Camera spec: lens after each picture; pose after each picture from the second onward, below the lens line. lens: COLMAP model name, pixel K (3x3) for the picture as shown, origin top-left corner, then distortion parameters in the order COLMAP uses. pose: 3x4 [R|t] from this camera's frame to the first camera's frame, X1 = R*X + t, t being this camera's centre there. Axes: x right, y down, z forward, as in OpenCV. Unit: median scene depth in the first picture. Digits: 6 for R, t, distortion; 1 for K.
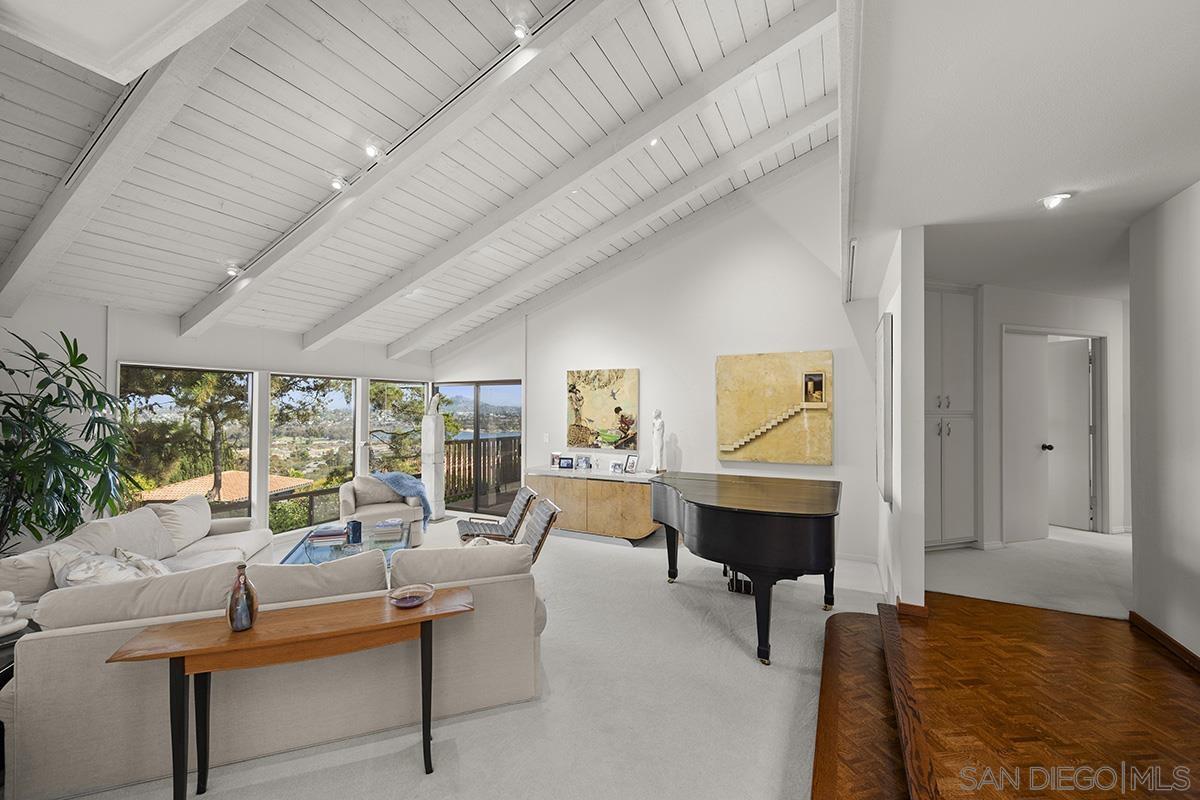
lens RADIAL K [[479.8, 0, 606.3], [0, 479.8, 404.1], [0, 0, 1]] dist [0.000599, -0.000010]
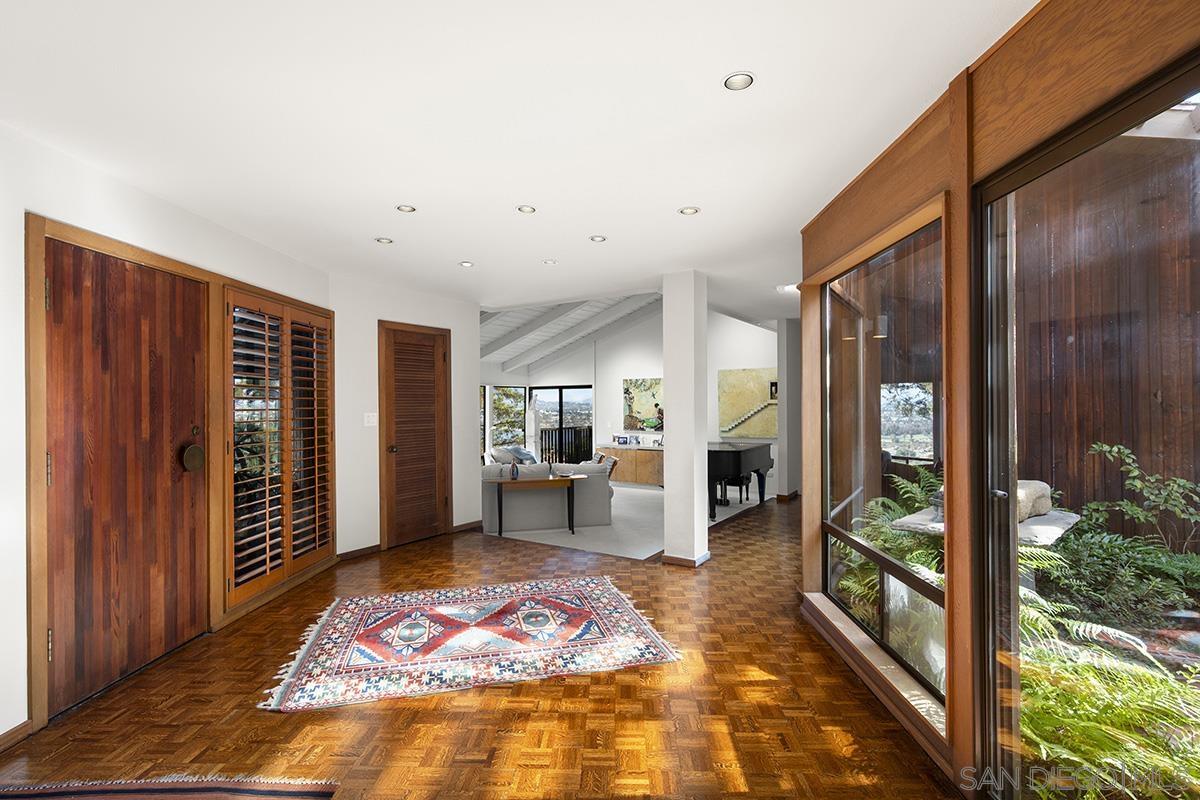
lens RADIAL K [[551.0, 0, 600.6], [0, 551.0, 404.4], [0, 0, 1]] dist [0.000304, 0.000007]
pose [[0.992020, -0.005741, -0.125951, 0.066893], [0.006620, 0.999957, 0.006567, -0.002825], [0.125908, -0.007349, 0.992015, -0.733818]]
